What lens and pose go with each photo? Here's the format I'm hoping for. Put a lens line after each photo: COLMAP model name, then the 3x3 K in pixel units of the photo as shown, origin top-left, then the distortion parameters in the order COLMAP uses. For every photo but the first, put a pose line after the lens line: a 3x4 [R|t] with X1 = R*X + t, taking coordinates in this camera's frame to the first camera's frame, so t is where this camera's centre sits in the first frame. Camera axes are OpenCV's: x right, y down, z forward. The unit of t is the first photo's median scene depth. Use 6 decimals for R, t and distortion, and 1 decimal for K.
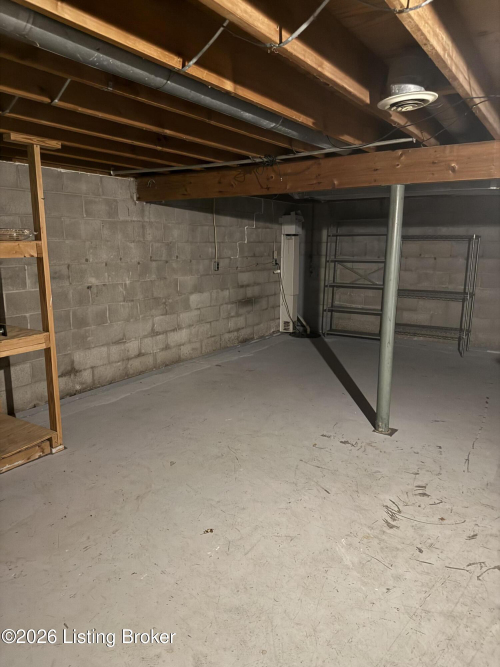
lens RADIAL K [[469.0, 0, 248.5], [0, 469.0, 332.9], [0, 0, 1]] dist [0.019589, -0.039279]
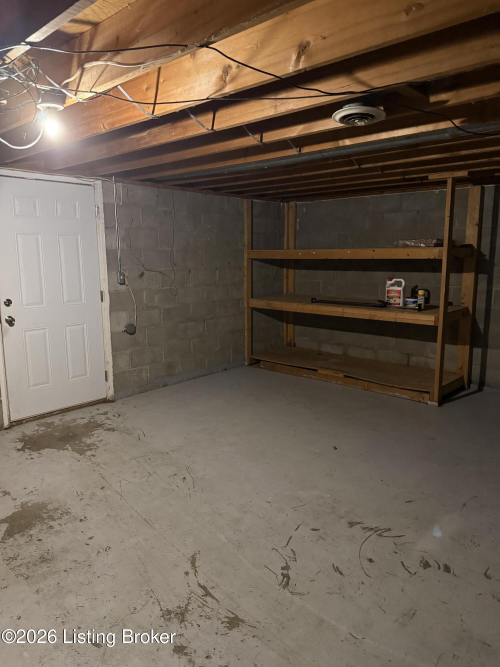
lens RADIAL K [[469.0, 0, 249.1], [0, 469.0, 333.5], [0, 0, 1]] dist [0.019589, -0.039279]
pose [[-0.139838, 0.172300, -0.975068, 1.240975], [-0.188787, 0.962041, 0.197073, -0.143704], [0.972011, 0.211638, -0.102001, 0.787692]]
